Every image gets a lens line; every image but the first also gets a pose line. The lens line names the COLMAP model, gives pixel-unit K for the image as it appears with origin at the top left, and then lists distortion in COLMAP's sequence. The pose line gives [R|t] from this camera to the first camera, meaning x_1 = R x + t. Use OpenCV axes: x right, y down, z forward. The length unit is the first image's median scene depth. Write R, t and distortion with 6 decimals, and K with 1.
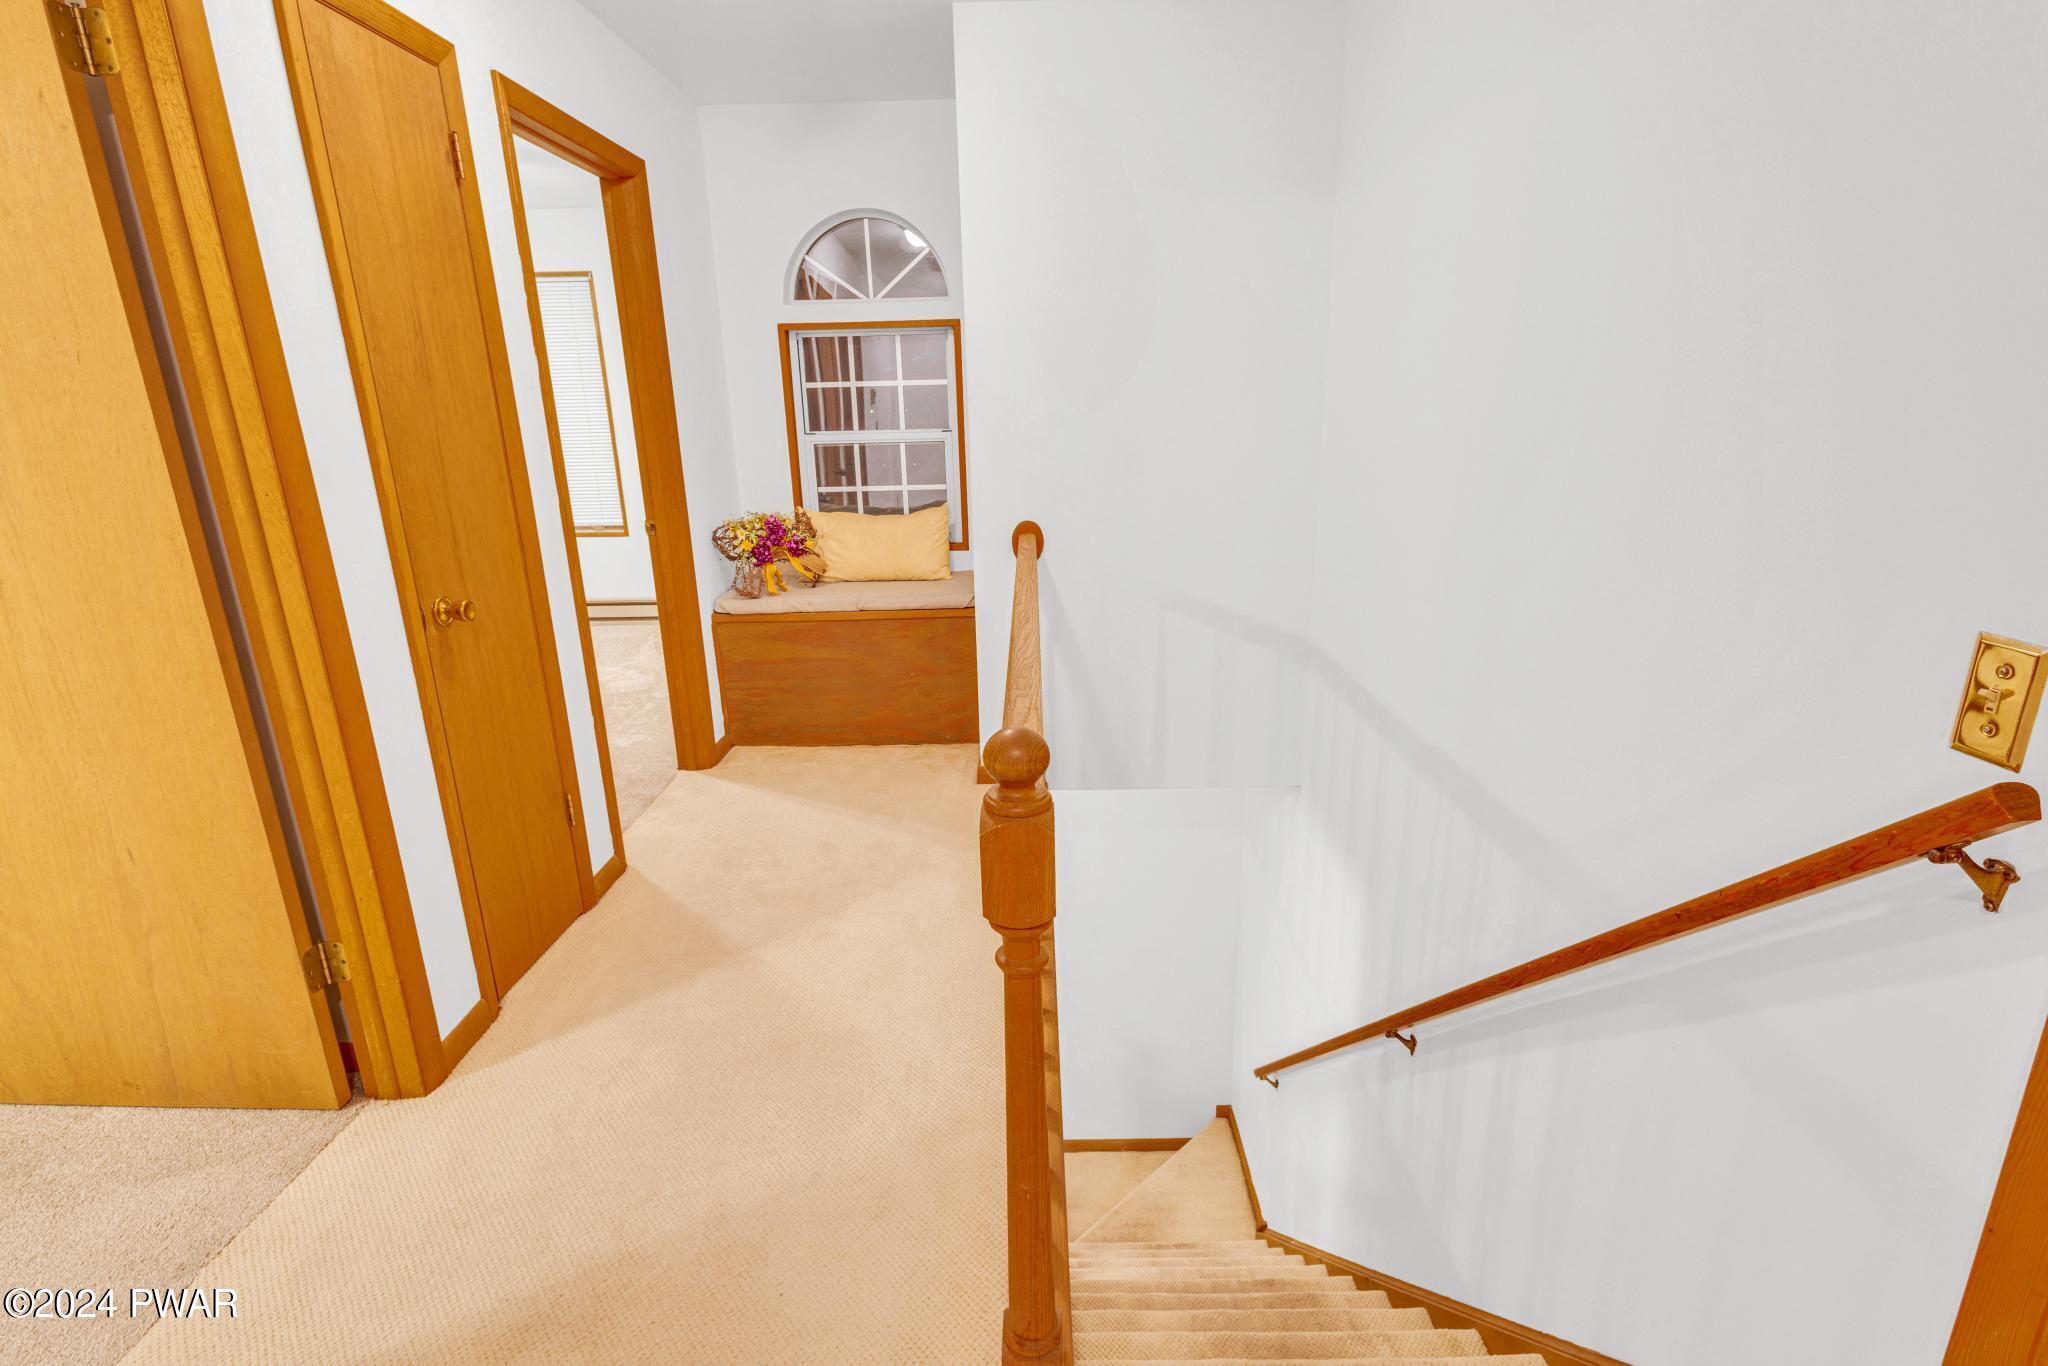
lens RADIAL K [[950.4, 0, 1023.6], [0, 950.4, 665.3], [0, 0, 1]] dist [0.000685, -0.000165]
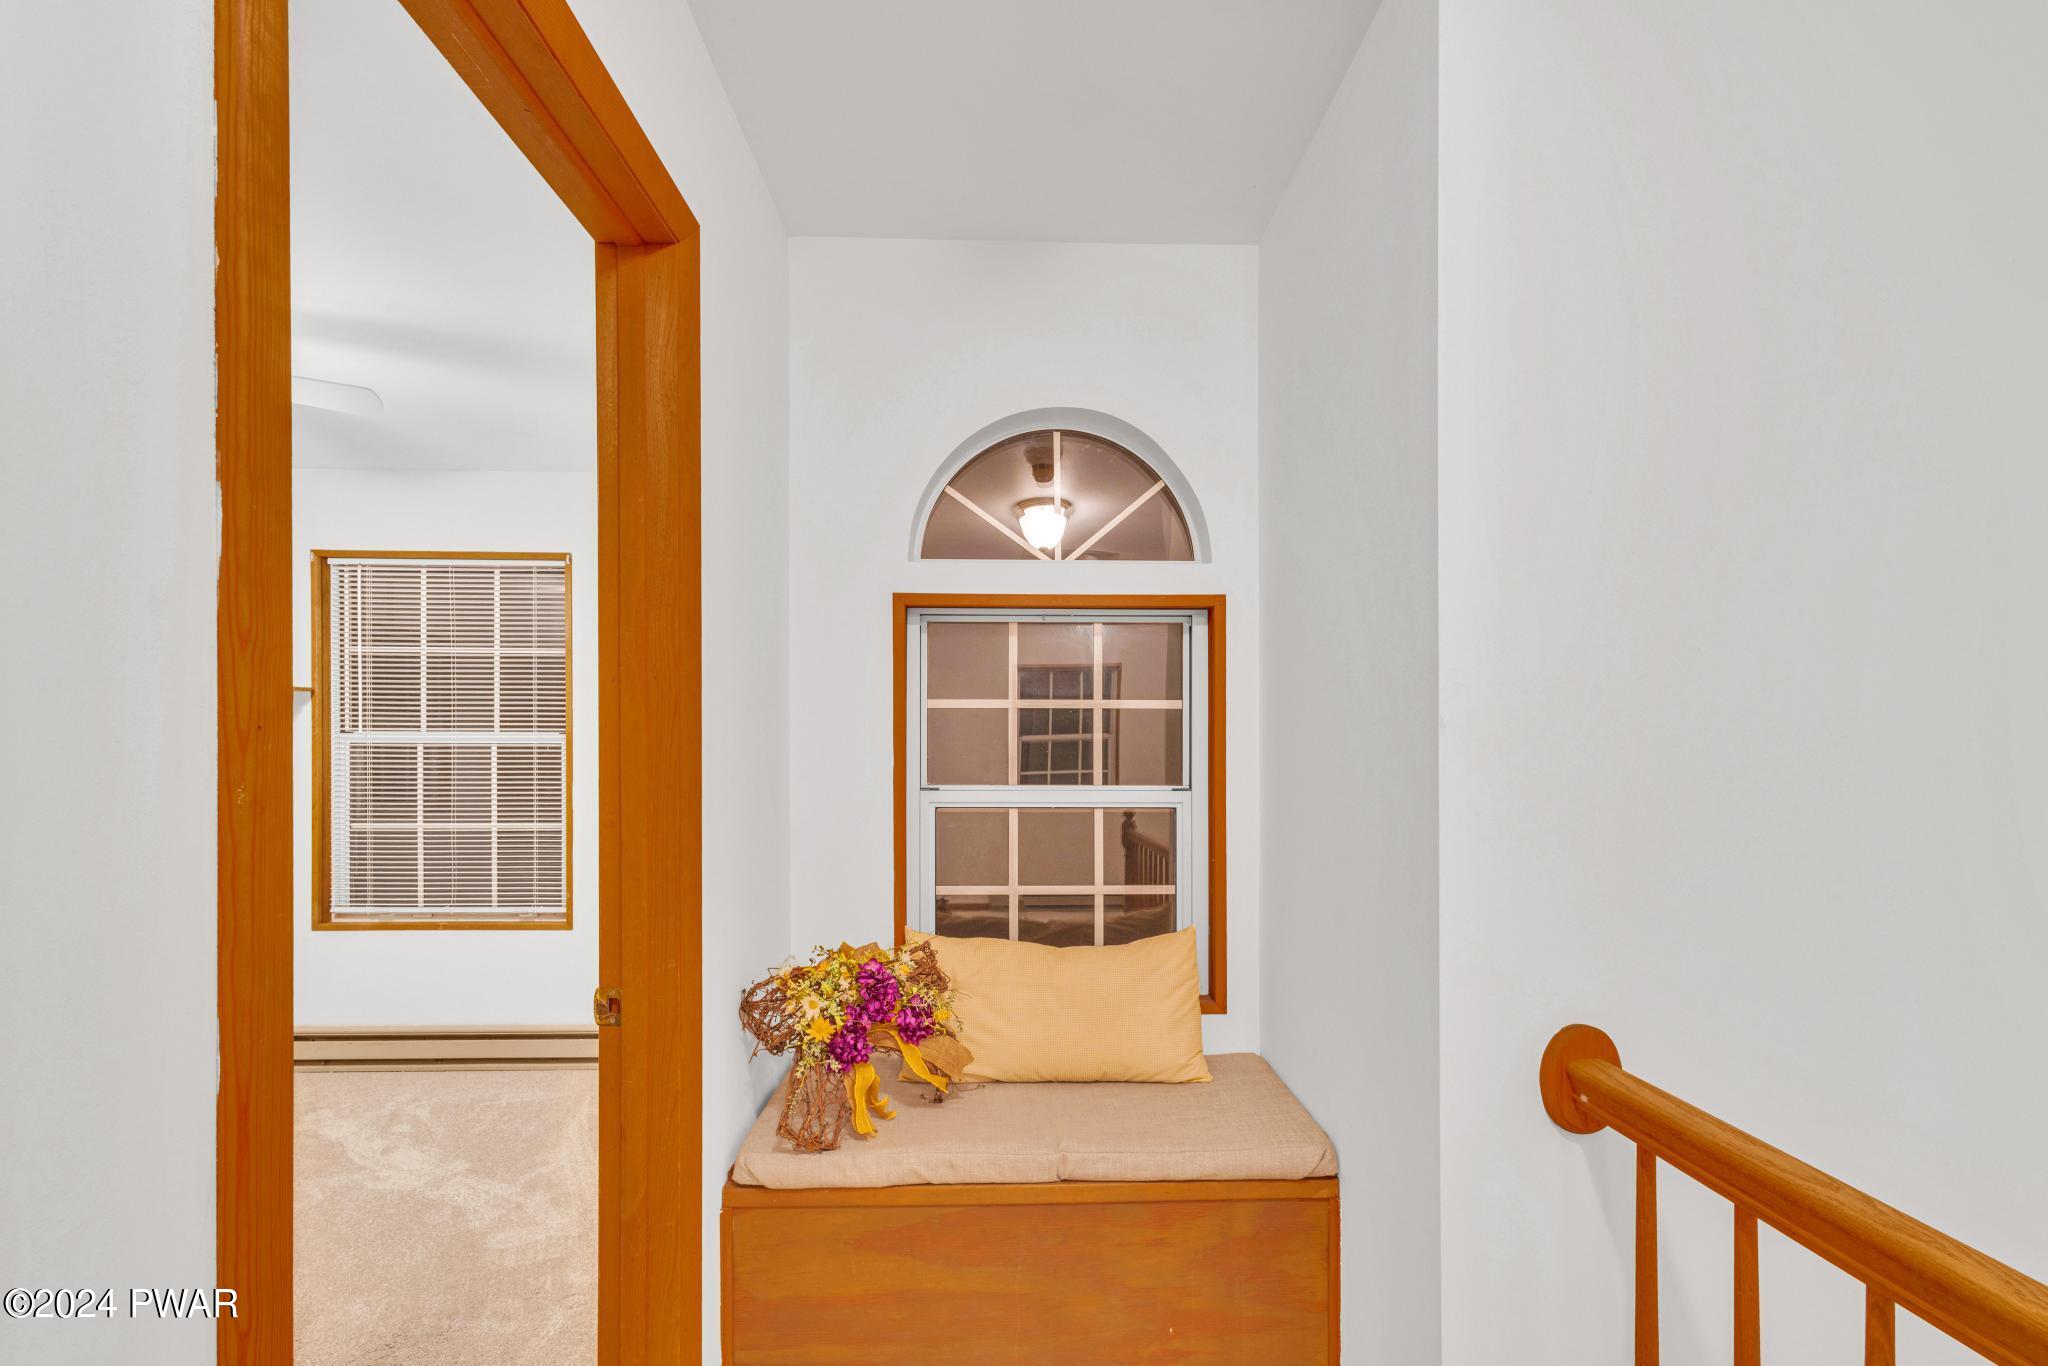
lens RADIAL K [[941.6, 0, 1033.2], [0, 941.6, 746.9], [0, 0, 1]] dist [0.000655, -0.000145]
pose [[0.998365, 0.025333, 0.051249, -0.209978], [-0.010221, 0.961109, -0.275979, -0.128662], [-0.056247, 0.275004, 0.959797, 0.513060]]
